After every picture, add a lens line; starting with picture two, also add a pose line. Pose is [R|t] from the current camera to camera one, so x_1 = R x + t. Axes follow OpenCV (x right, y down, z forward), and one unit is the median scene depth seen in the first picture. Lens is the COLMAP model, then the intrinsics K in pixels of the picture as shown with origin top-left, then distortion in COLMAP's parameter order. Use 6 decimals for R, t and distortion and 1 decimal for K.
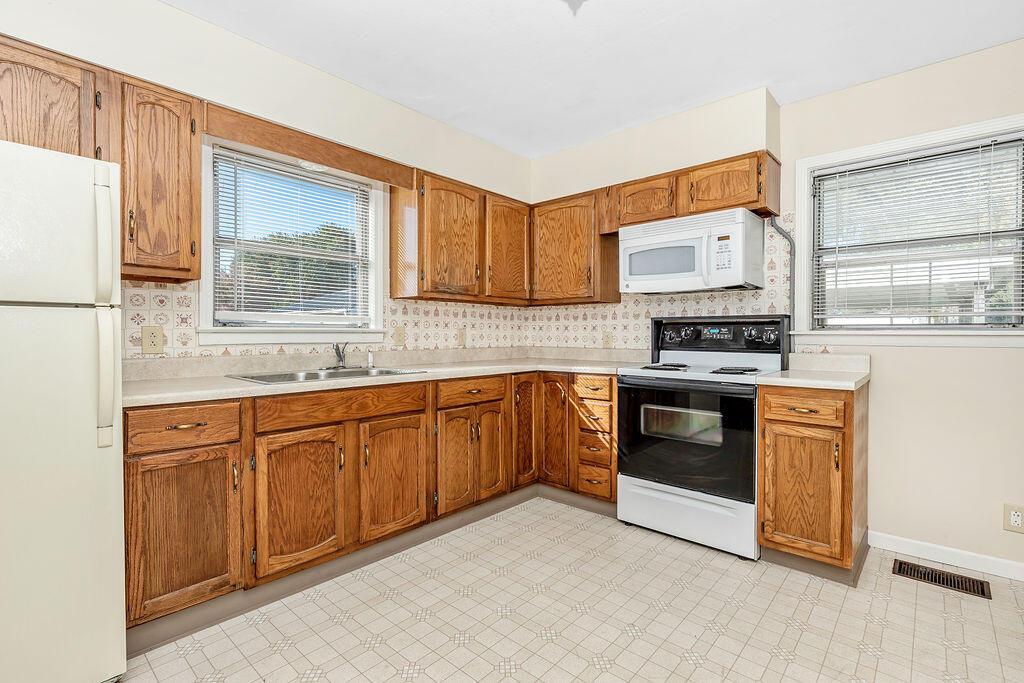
lens RADIAL K [[477.4, 0, 518.7], [0, 477.4, 339.9], [0, 0, 1]] dist [-0.000325, -0.001983]
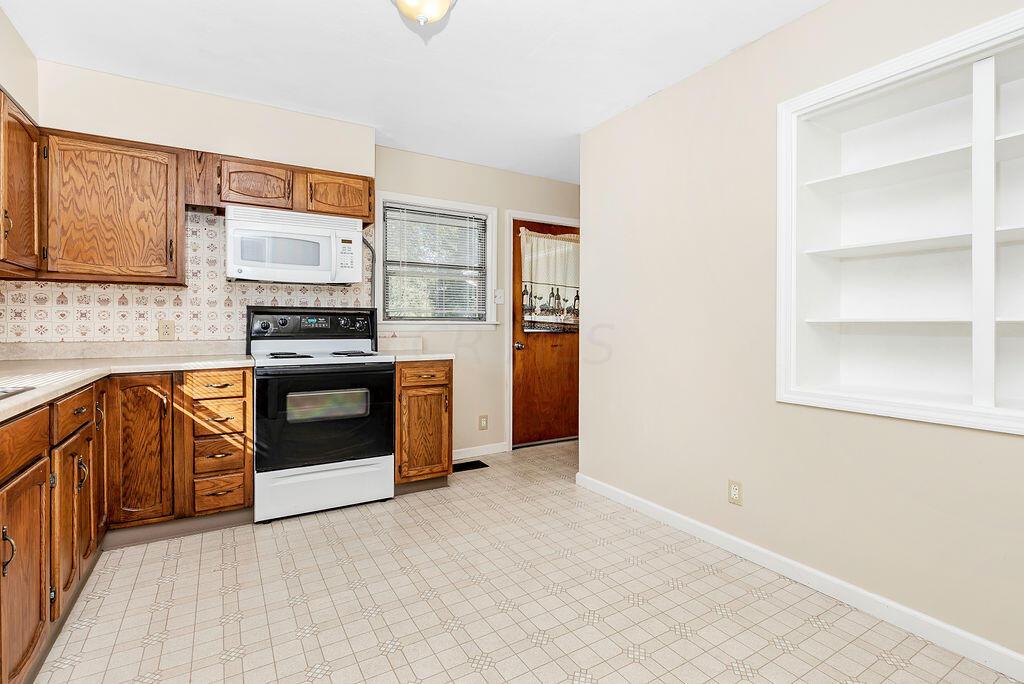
lens RADIAL K [[477.4, 0, 502.2], [0, 477.4, 327.7], [0, 0, 1]] dist [-0.000325, -0.001983]
pose [[0.319181, -0.008714, 0.947654, -0.526914], [0.011608, 0.999919, 0.005285, -0.002816], [-0.947623, 0.009314, 0.319256, 0.249107]]
